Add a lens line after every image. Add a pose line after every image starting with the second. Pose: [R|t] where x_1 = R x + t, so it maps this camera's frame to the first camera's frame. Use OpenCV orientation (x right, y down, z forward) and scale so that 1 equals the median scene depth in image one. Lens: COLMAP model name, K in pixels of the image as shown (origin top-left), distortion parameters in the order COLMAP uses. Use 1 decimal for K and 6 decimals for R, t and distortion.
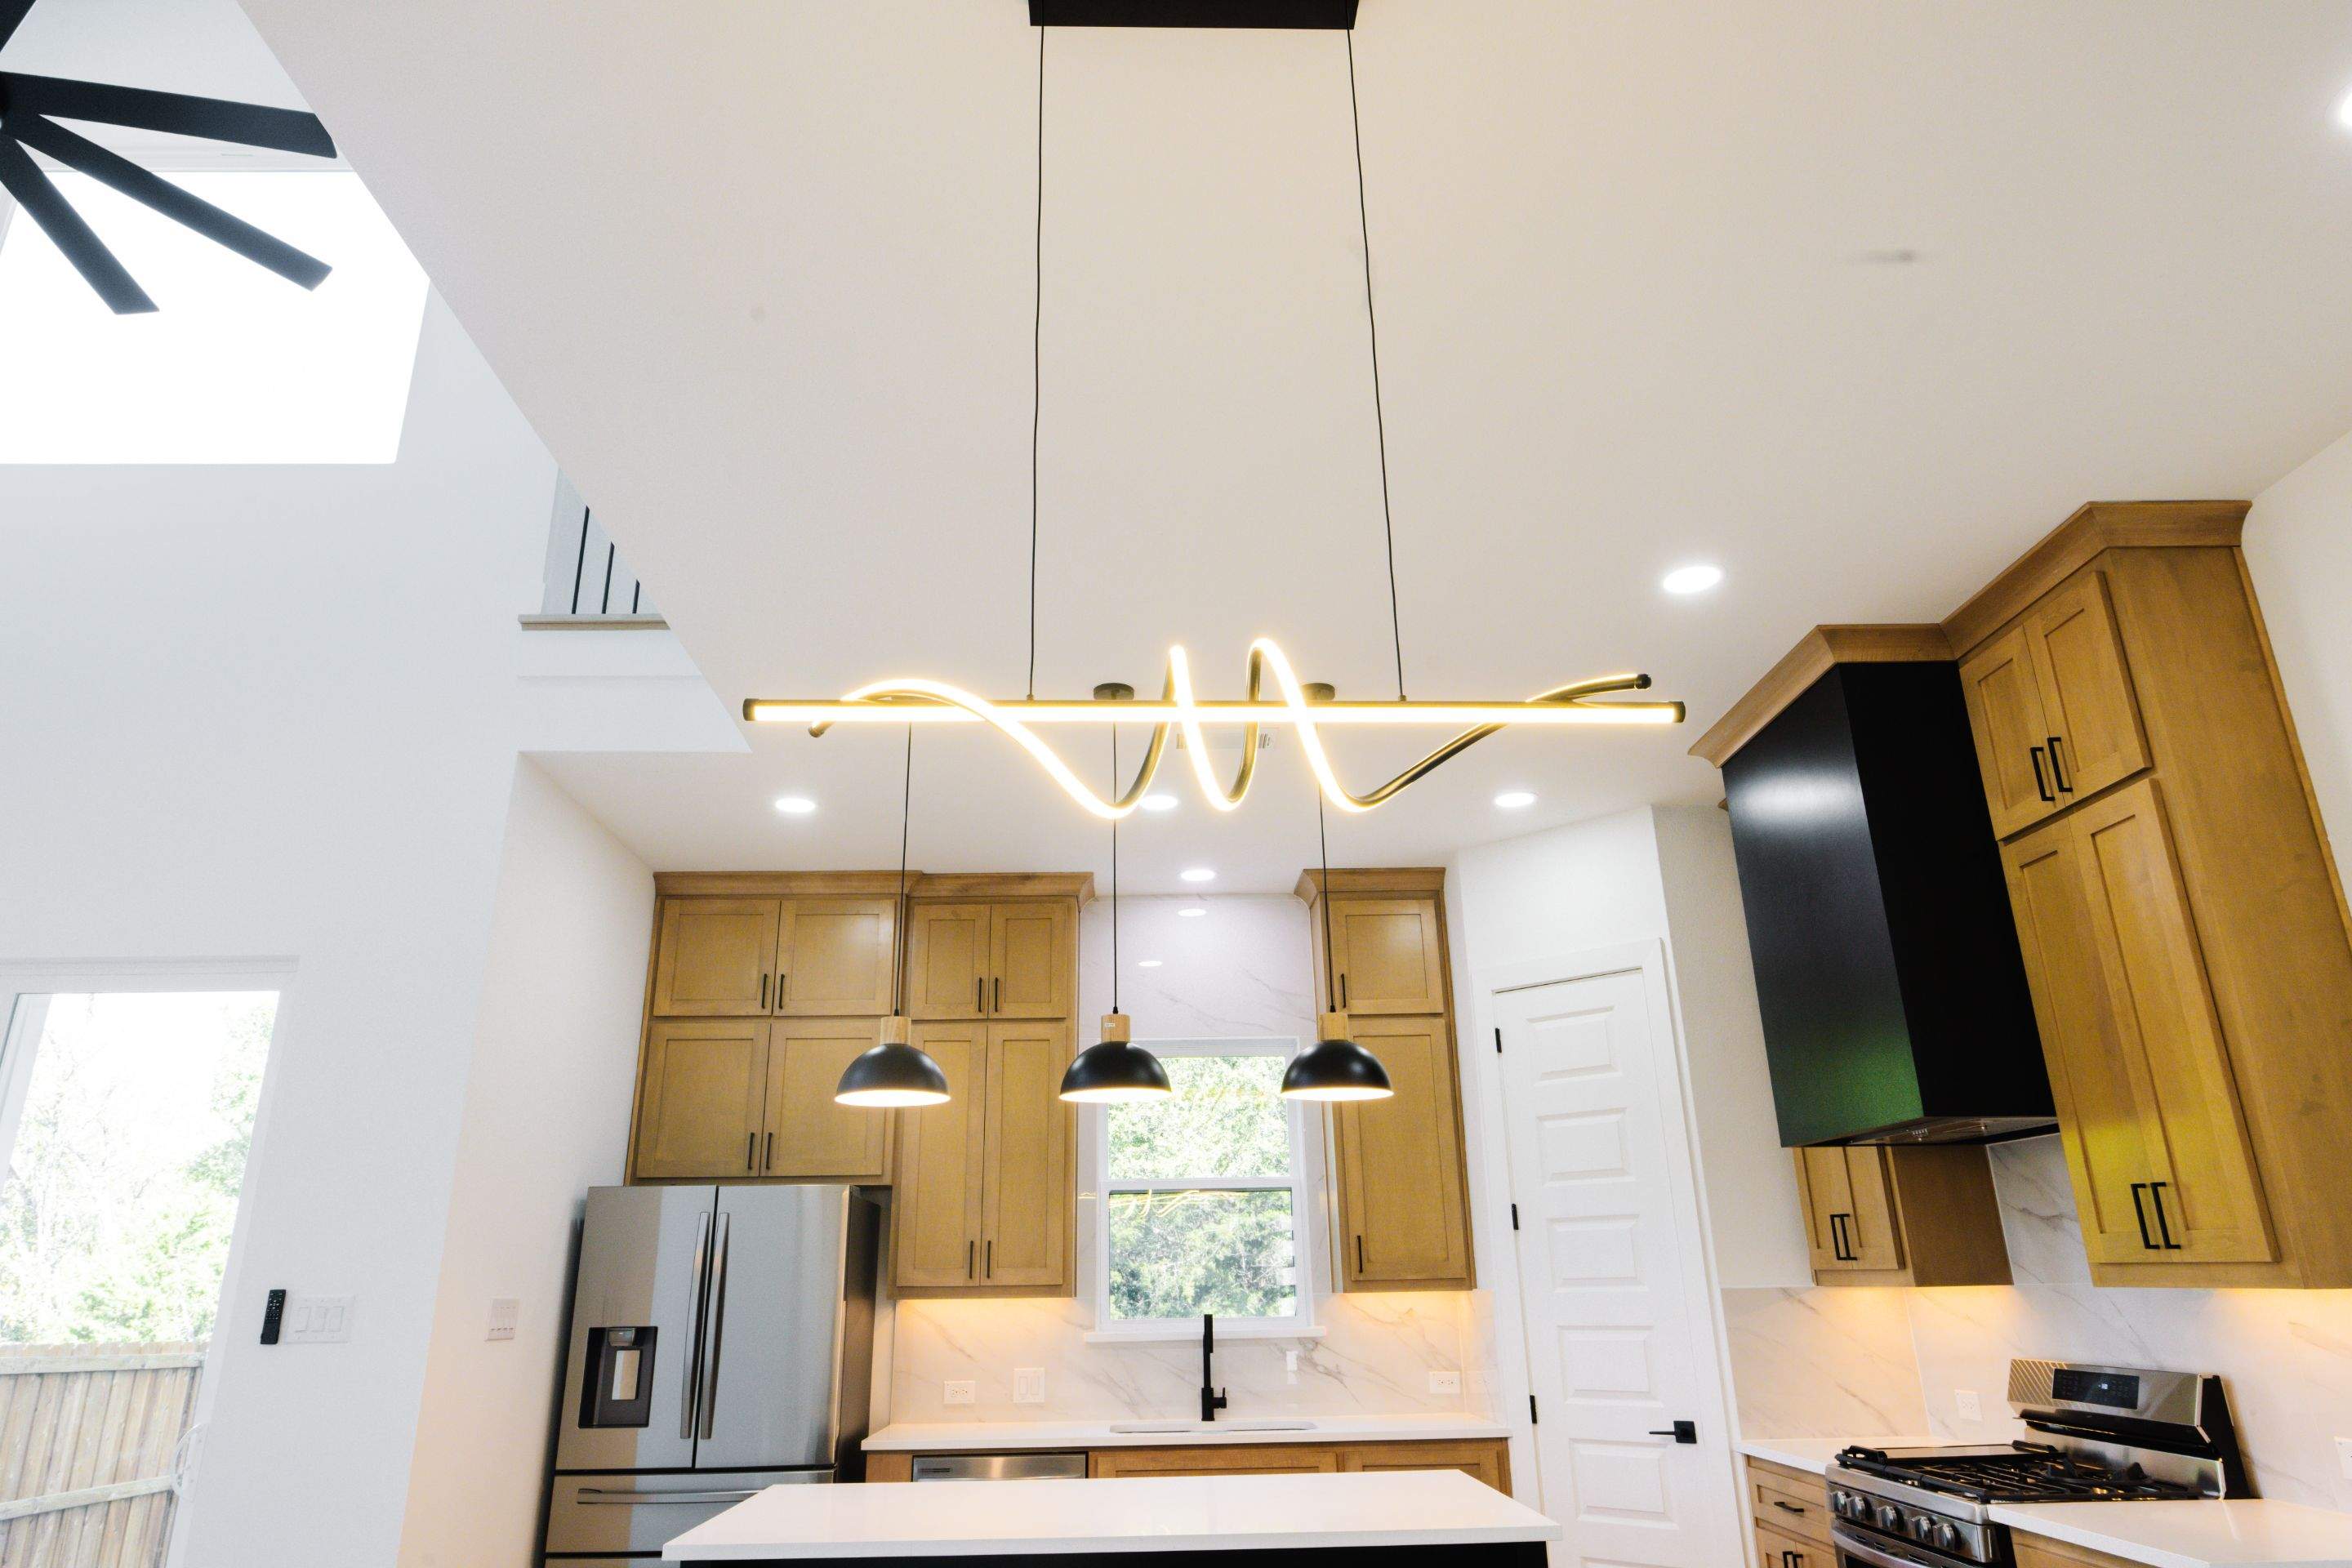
lens RADIAL K [[1412.9, 0, 1191.6], [0, 1412.9, 771.1], [0, 0, 1]] dist [-0.005077, 0.001720]
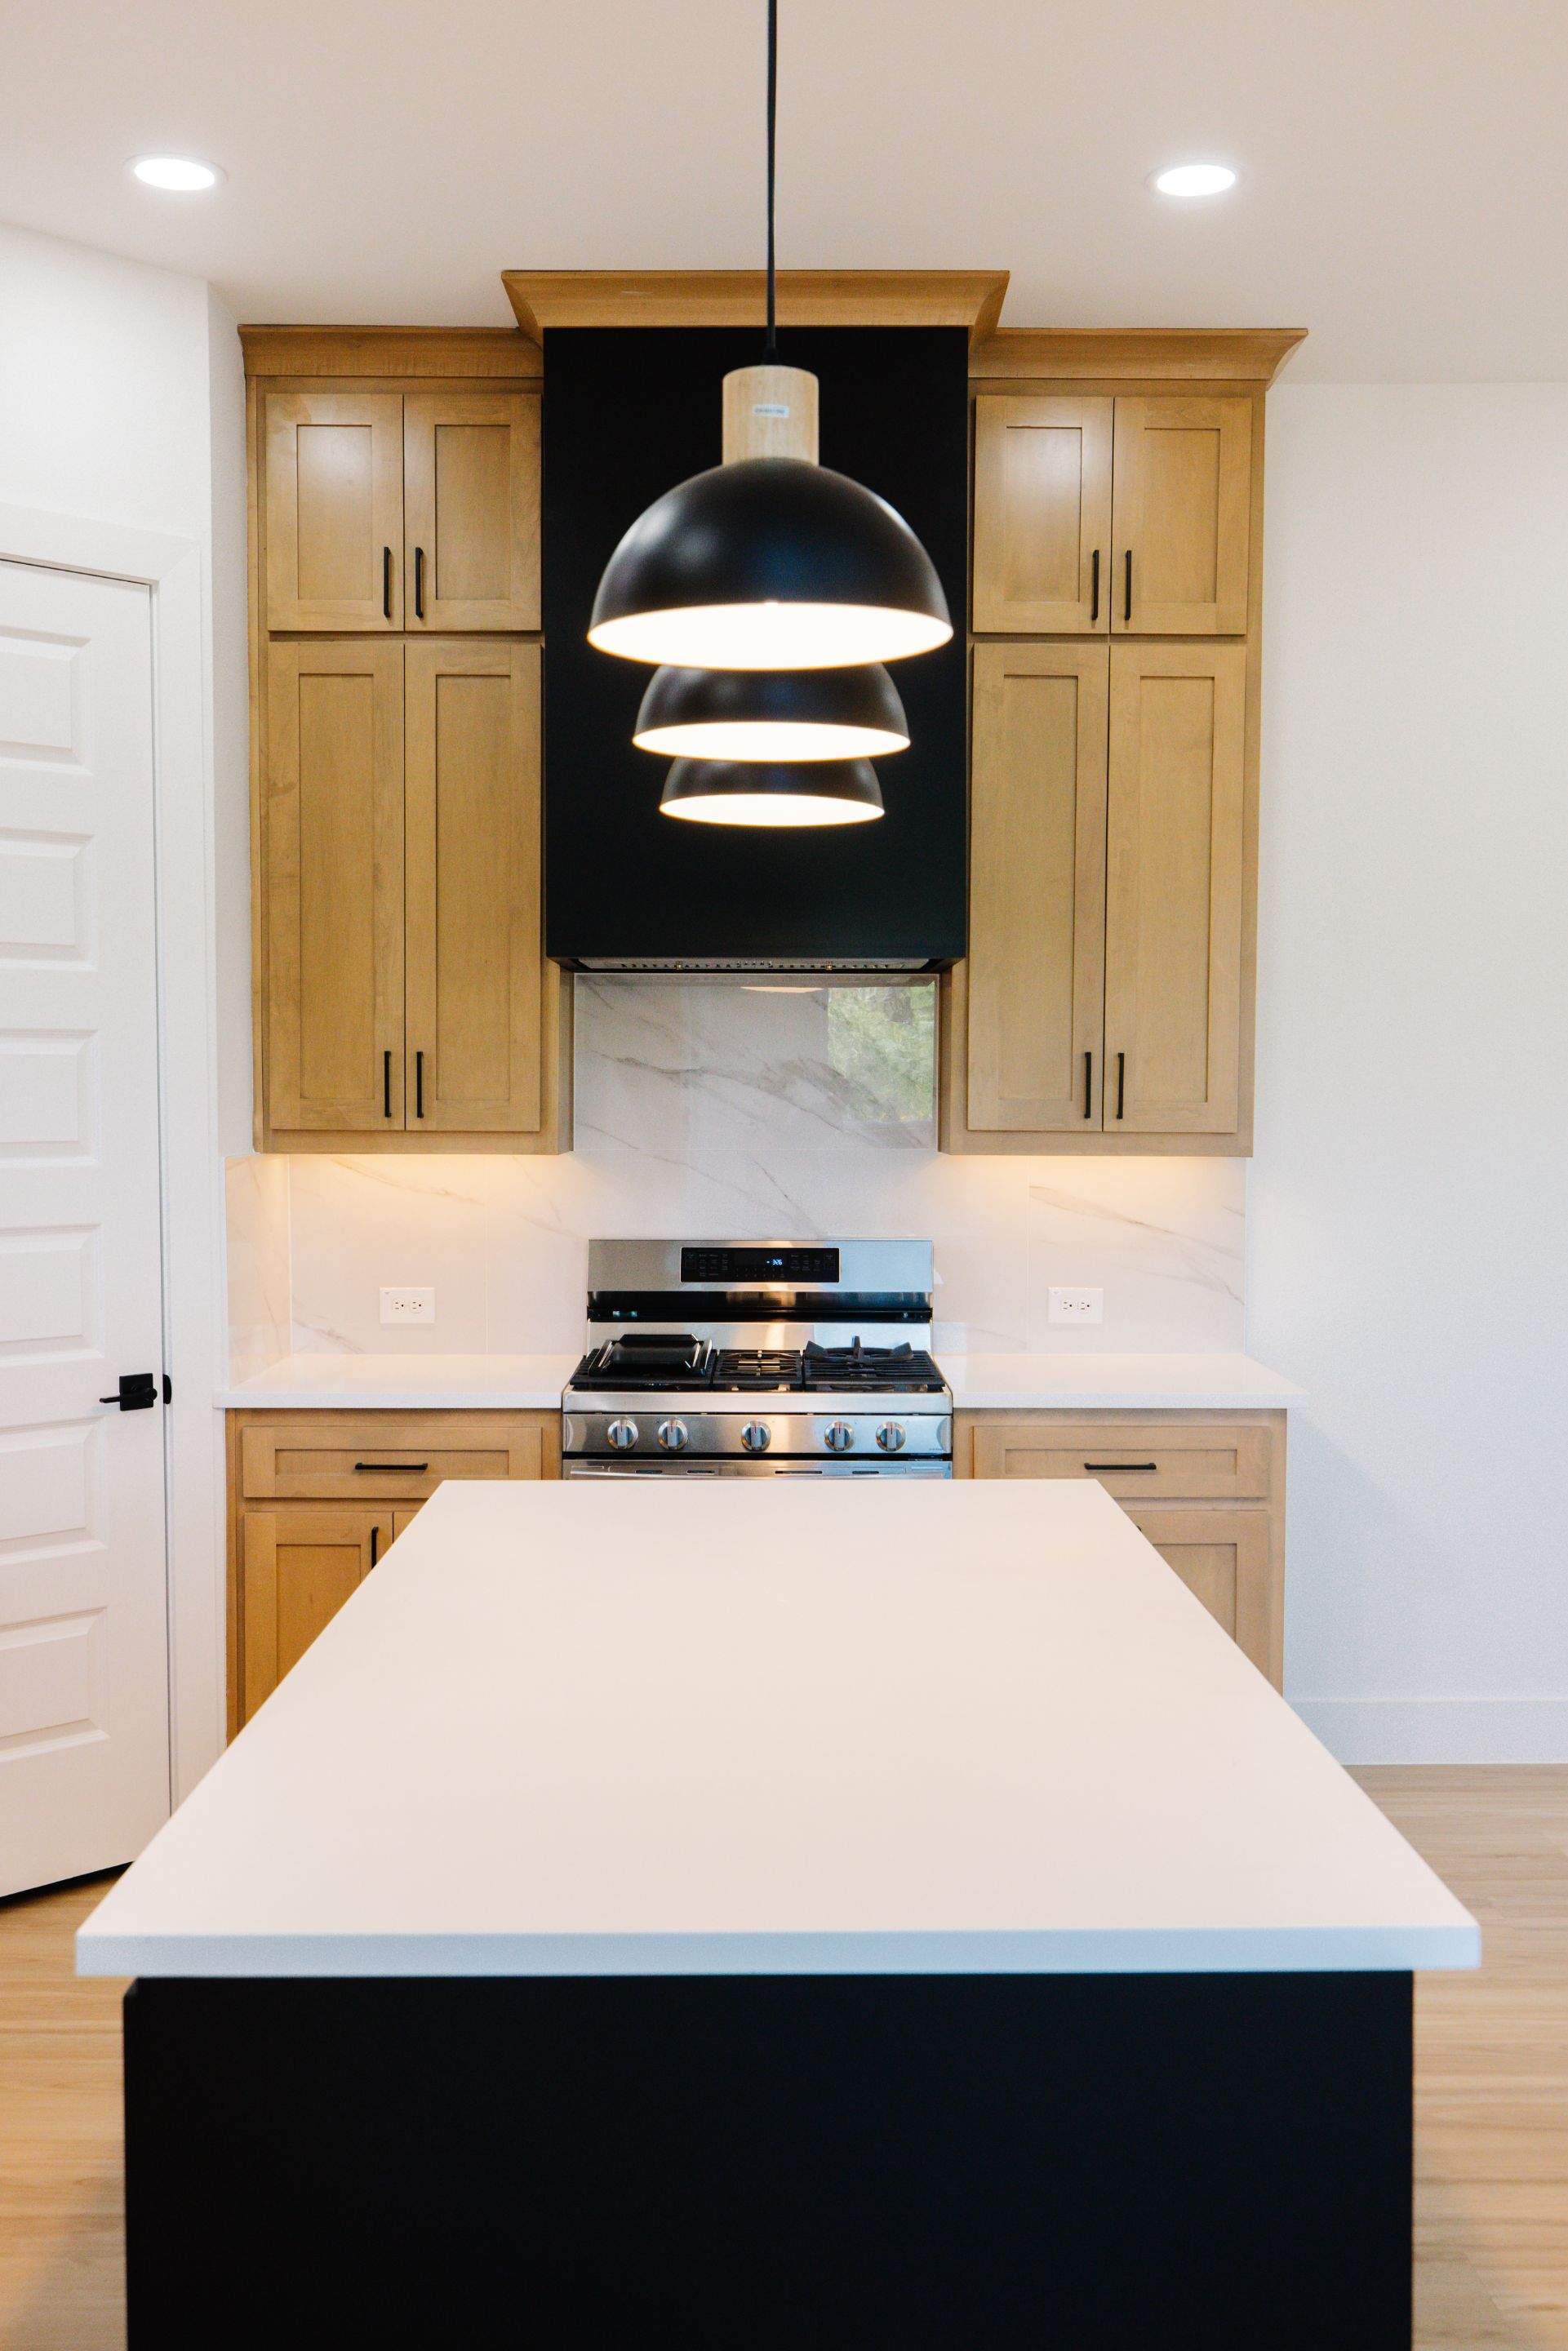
lens RADIAL K [[2349.0, 0, 784.0], [0, 2349.0, 1175.5], [0, 0, 1]] dist [-0.004293, 0.002221]
pose [[0.026480, -0.014013, 0.999551, -0.554090], [-0.338357, 0.940757, 0.022152, 0.248991], [-0.940645, -0.338792, 0.020170, 0.693217]]
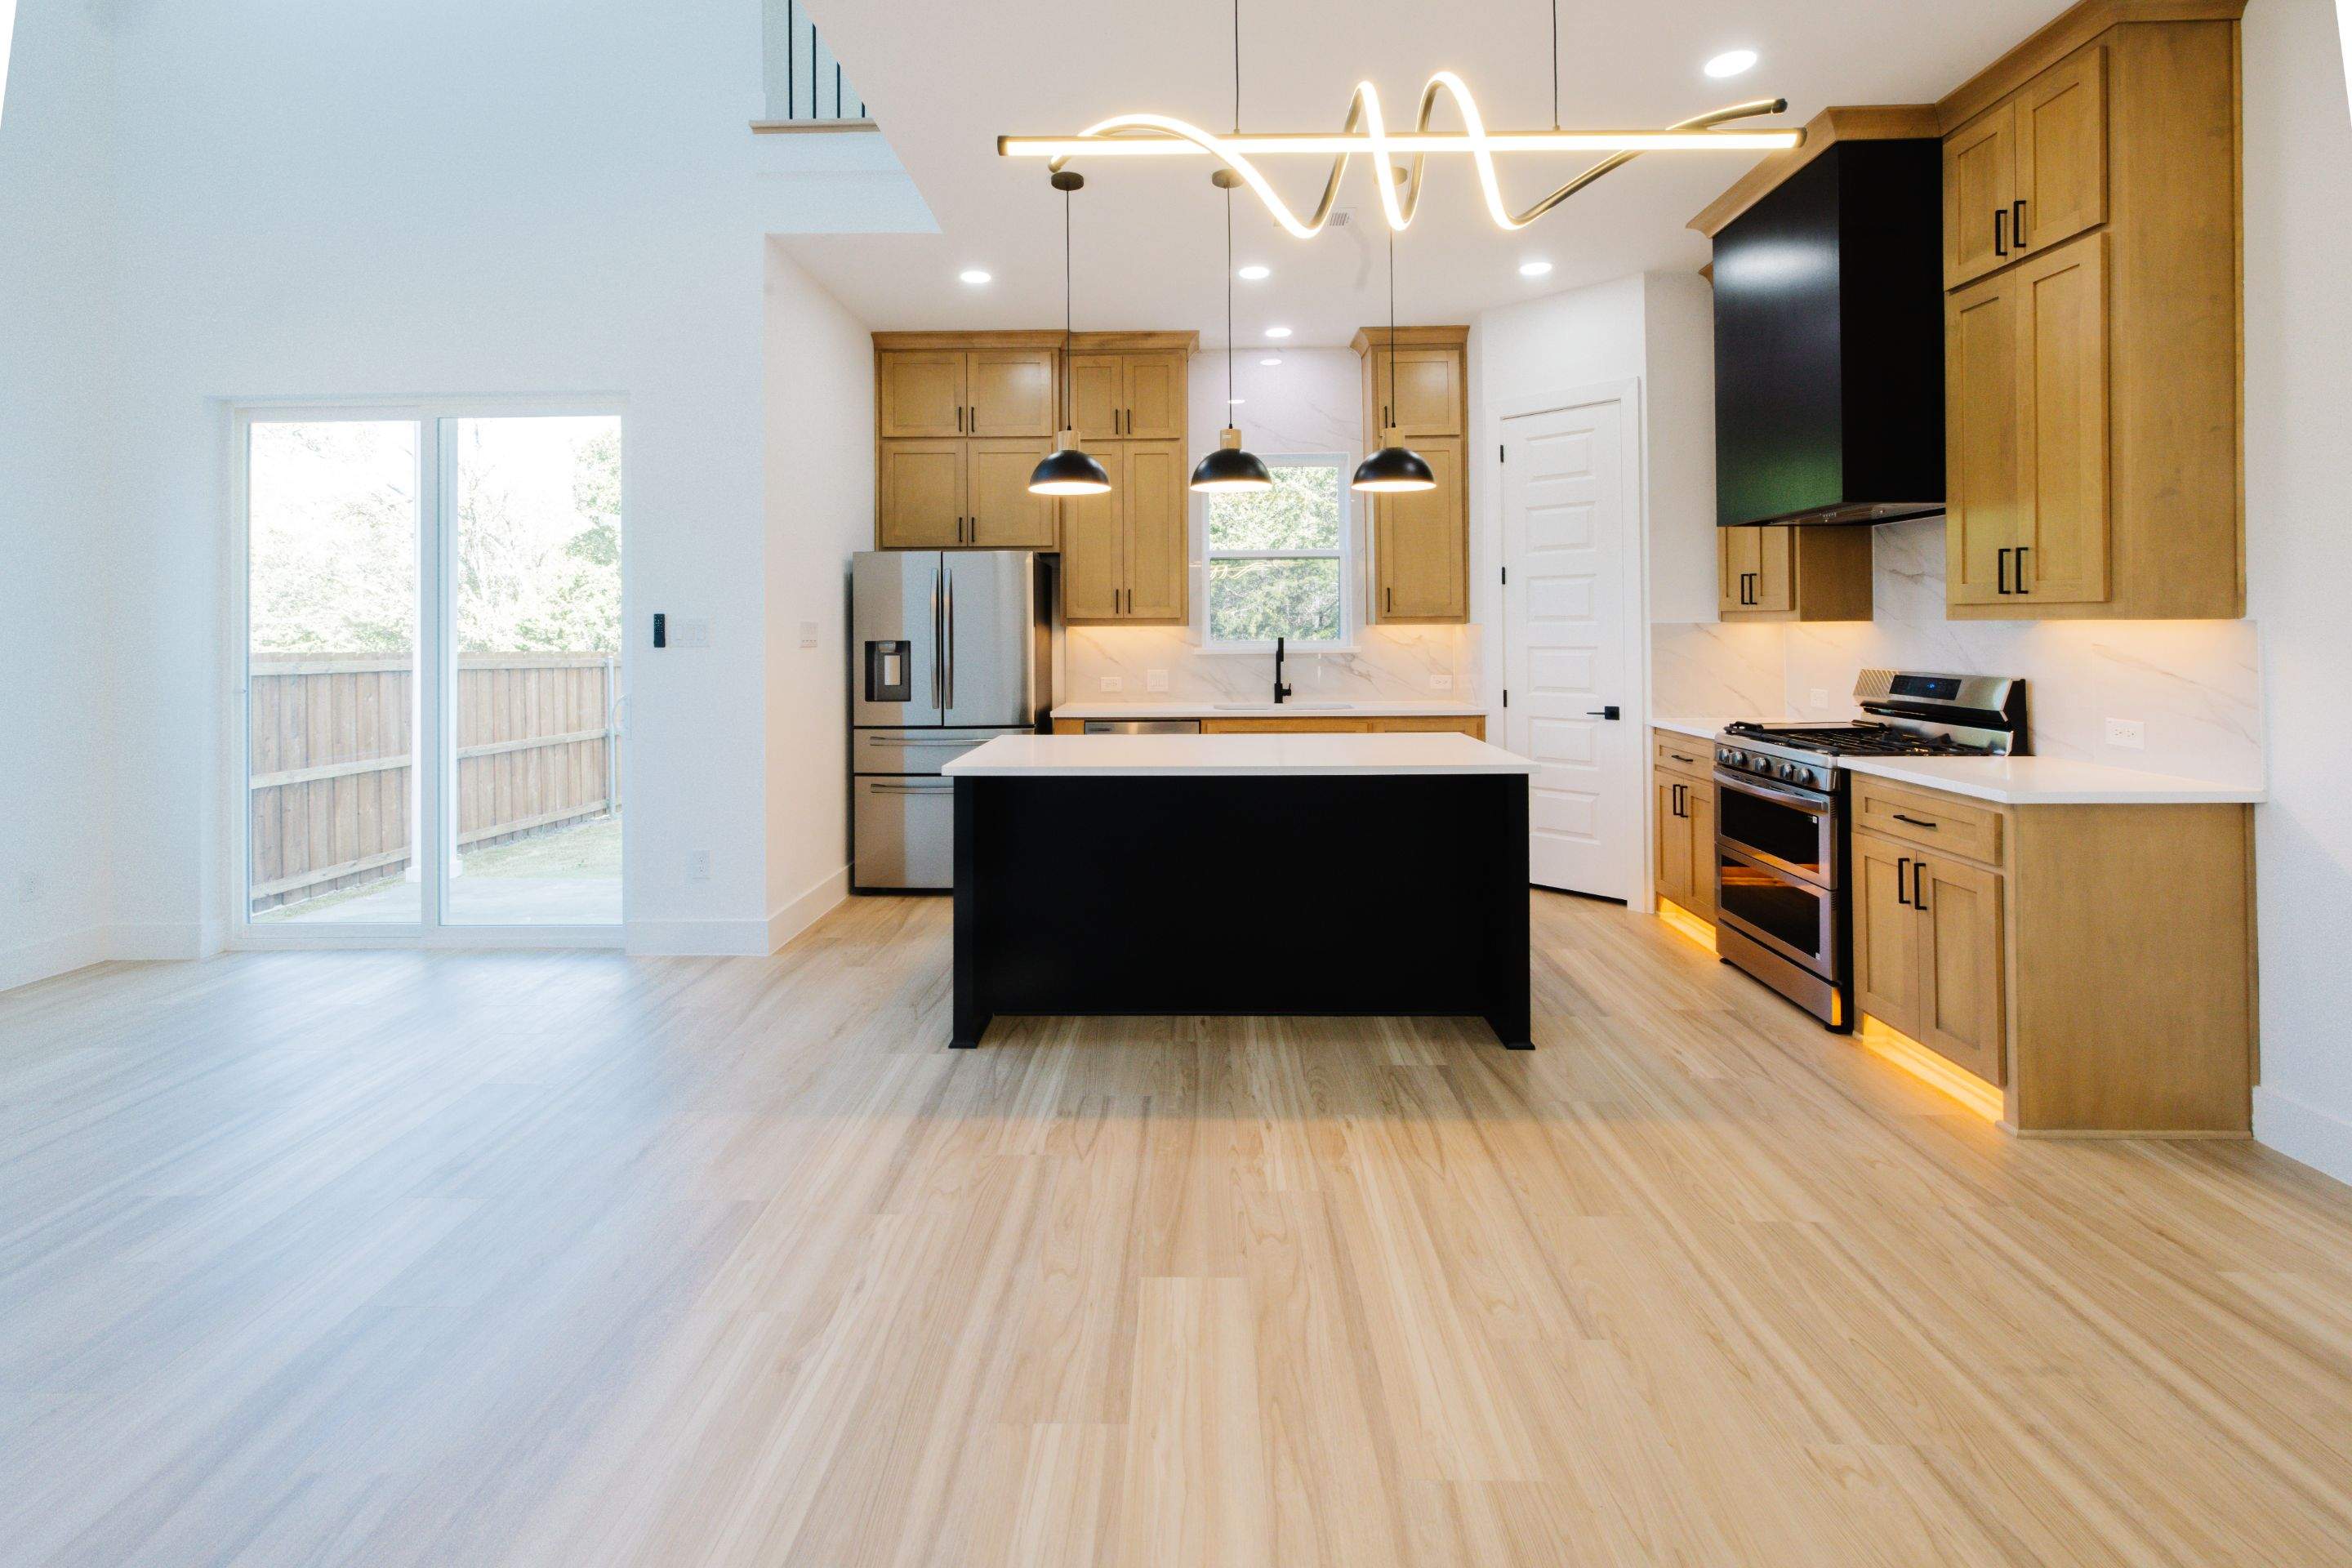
lens RADIAL K [[980.8, 0, 1195.1], [0, 980.8, 622.5], [0, 0, 1]] dist [-0.002289, -0.000246]
pose [[0.999459, 0.016063, -0.028691, -0.058175], [-0.005596, 0.942920, 0.332971, 0.031498], [0.032402, -0.332631, 0.942500, 0.034778]]
